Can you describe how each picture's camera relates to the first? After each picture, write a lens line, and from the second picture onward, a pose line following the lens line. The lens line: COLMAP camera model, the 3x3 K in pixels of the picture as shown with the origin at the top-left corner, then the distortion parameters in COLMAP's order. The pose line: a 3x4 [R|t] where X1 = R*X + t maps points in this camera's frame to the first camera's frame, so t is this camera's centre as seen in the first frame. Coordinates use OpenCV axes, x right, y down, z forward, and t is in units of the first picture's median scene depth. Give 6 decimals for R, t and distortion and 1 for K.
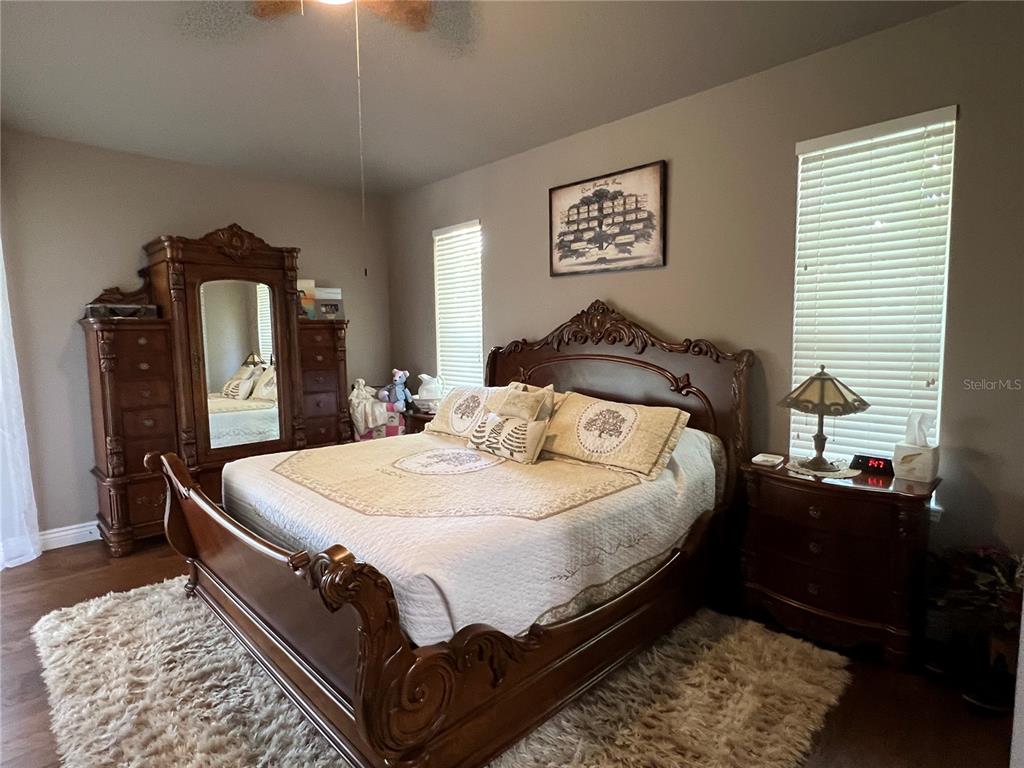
lens RADIAL K [[549.8, 0, 508.0], [0, 549.8, 386.7], [0, 0, 1]] dist [-0.004216, 0.002631]
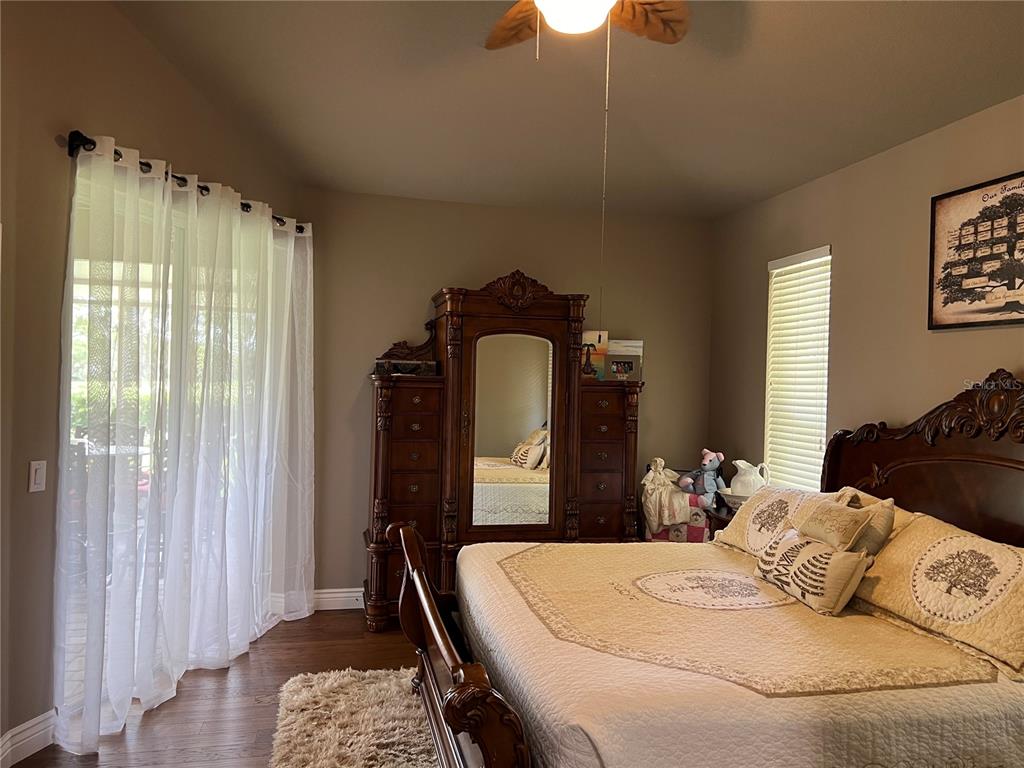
lens RADIAL K [[768.1, 0, 512.8], [0, 768.1, 391.2], [0, 0, 1]] dist [0.060292, -0.070331]
pose [[0.854130, 0.041225, -0.518424, 0.149316], [-0.086745, 0.994182, -0.063860, -0.029391], [0.512775, 0.099516, 0.852736, -0.029044]]
